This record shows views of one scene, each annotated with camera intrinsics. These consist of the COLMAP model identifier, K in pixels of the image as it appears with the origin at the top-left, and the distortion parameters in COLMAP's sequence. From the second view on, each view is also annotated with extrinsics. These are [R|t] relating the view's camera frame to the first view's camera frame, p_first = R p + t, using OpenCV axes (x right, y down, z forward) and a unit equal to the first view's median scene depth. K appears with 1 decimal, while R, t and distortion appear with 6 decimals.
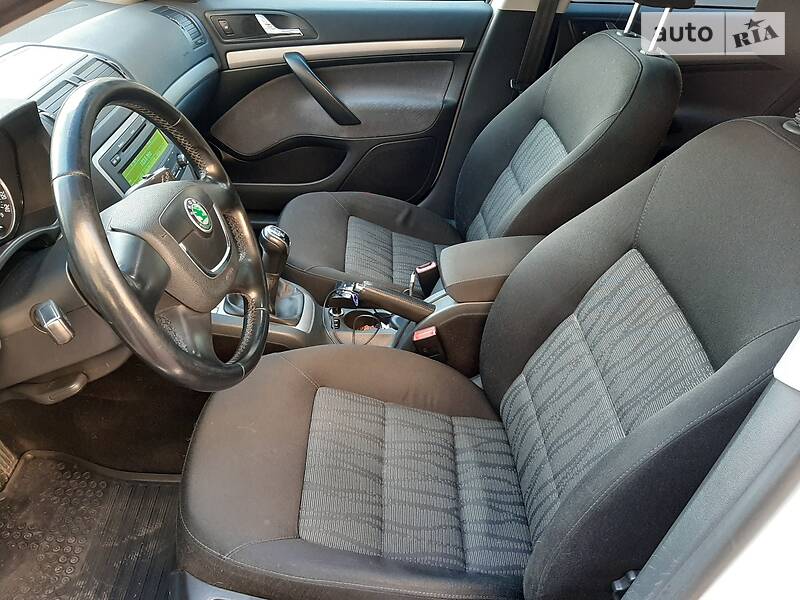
lens RADIAL K [[628.2, 0, 400.0], [0, 628.2, 300.0], [0, 0, 1]] dist [0.059115, -0.111803]
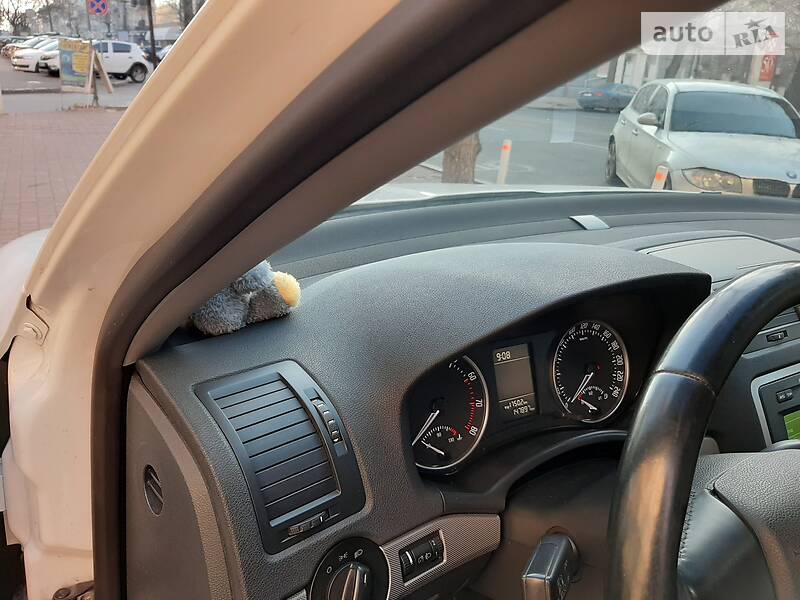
lens RADIAL K [[628.2, 0, 400.0], [0, 628.2, 300.0], [0, 0, 1]] dist [0.059115, -0.111803]
pose [[0.496562, 0.263524, -0.827031, -0.176934], [-0.529615, 0.846871, -0.048143, -0.082850], [0.687702, 0.461914, 0.560091, 0.427057]]
